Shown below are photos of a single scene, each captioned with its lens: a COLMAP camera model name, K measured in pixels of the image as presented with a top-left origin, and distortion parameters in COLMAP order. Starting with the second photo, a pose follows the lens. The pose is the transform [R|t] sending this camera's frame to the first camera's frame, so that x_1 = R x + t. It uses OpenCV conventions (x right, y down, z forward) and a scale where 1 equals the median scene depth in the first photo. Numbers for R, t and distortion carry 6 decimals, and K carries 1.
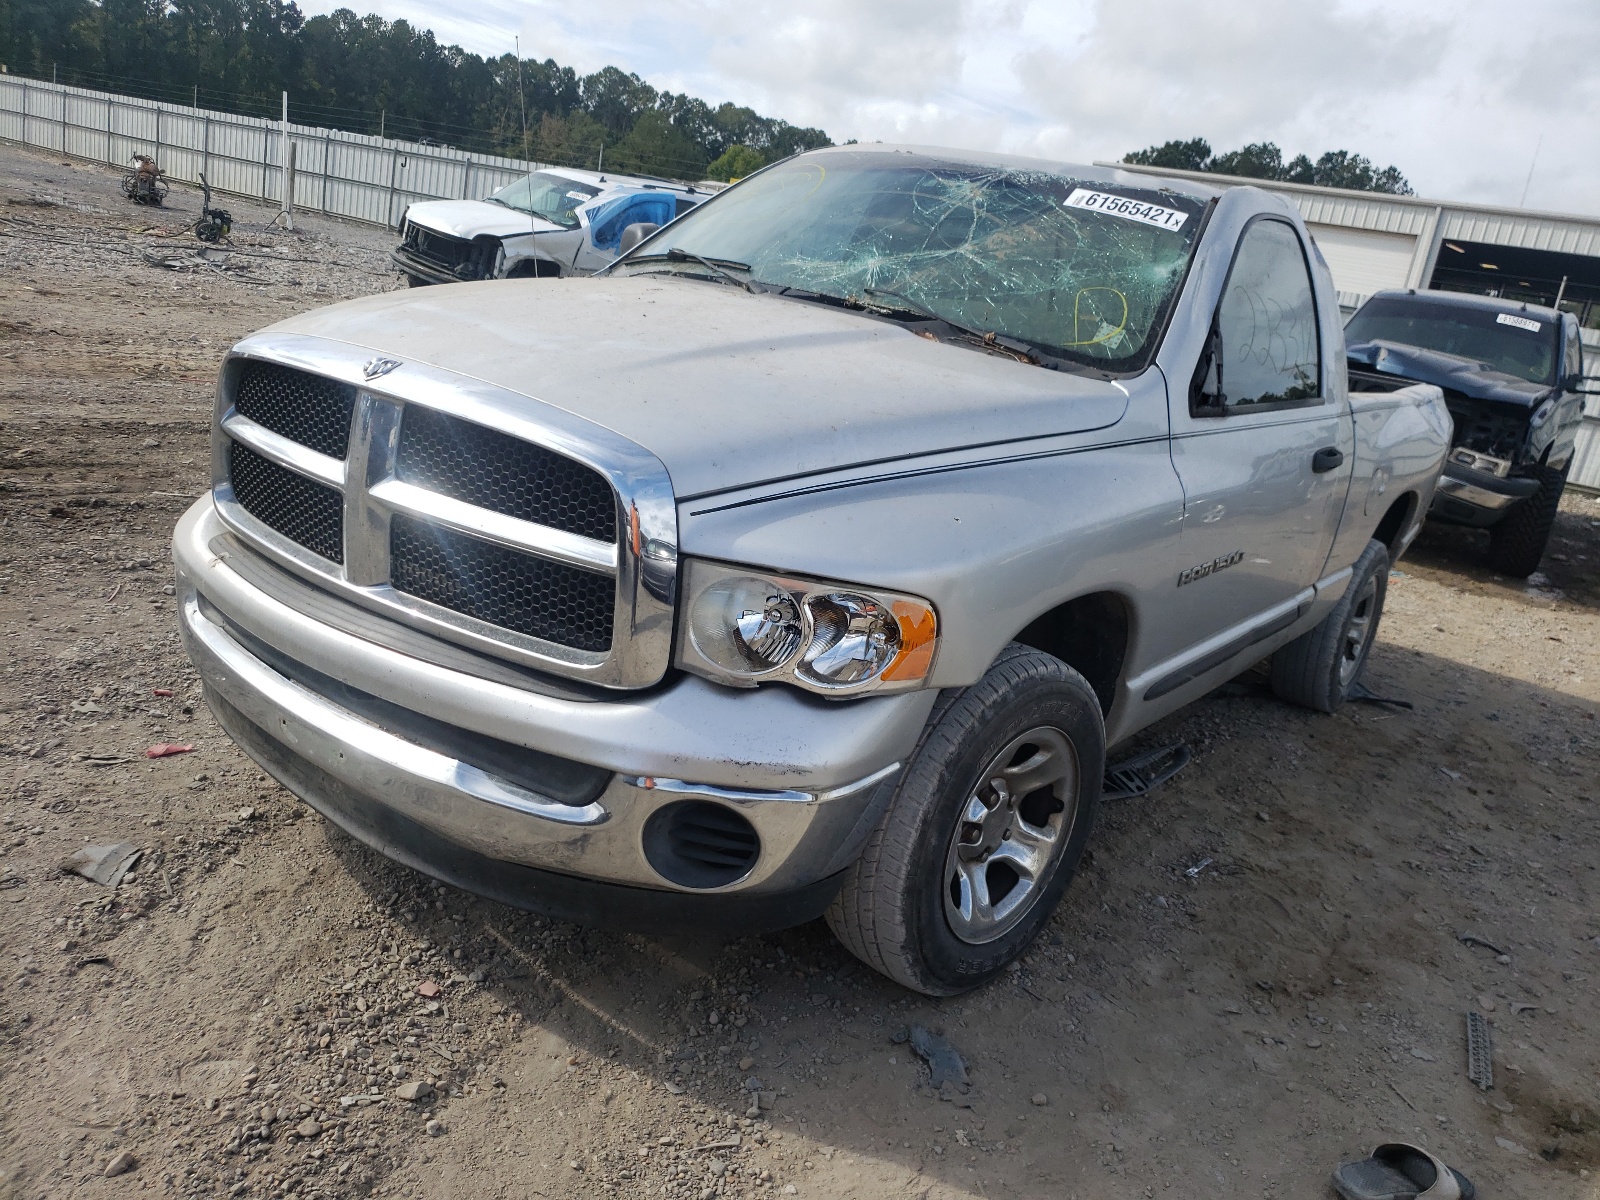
lens RADIAL K [[1162.0, 0, 790.1], [0, 1162.0, 597.7], [0, 0, 1]] dist [-0.075938, 0.081570]
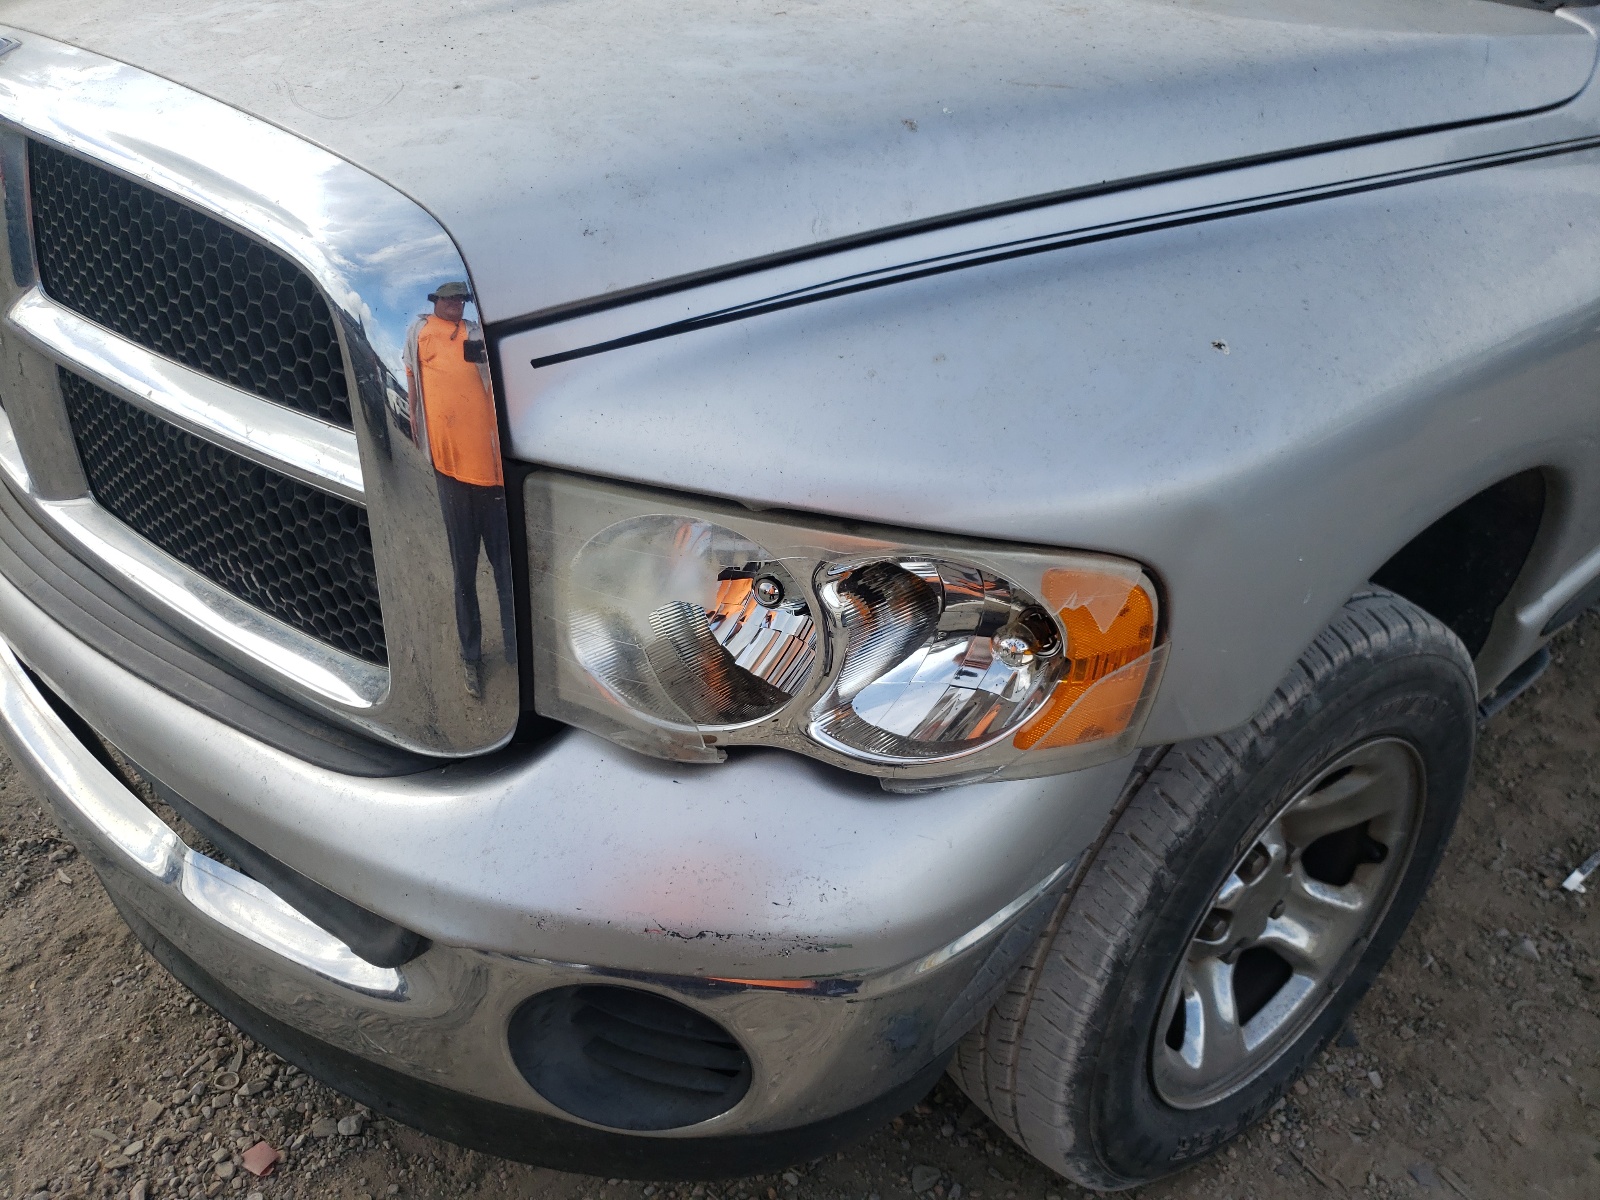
lens RADIAL K [[1162.0, 0, 790.1], [0, 1162.0, 597.7], [0, 0, 1]] dist [-0.075938, 0.081570]
pose [[0.983599, 0.010925, -0.180040, 0.061131], [0.024698, 0.980604, 0.194438, -0.055118], [0.178672, -0.195695, 0.964251, 0.500271]]
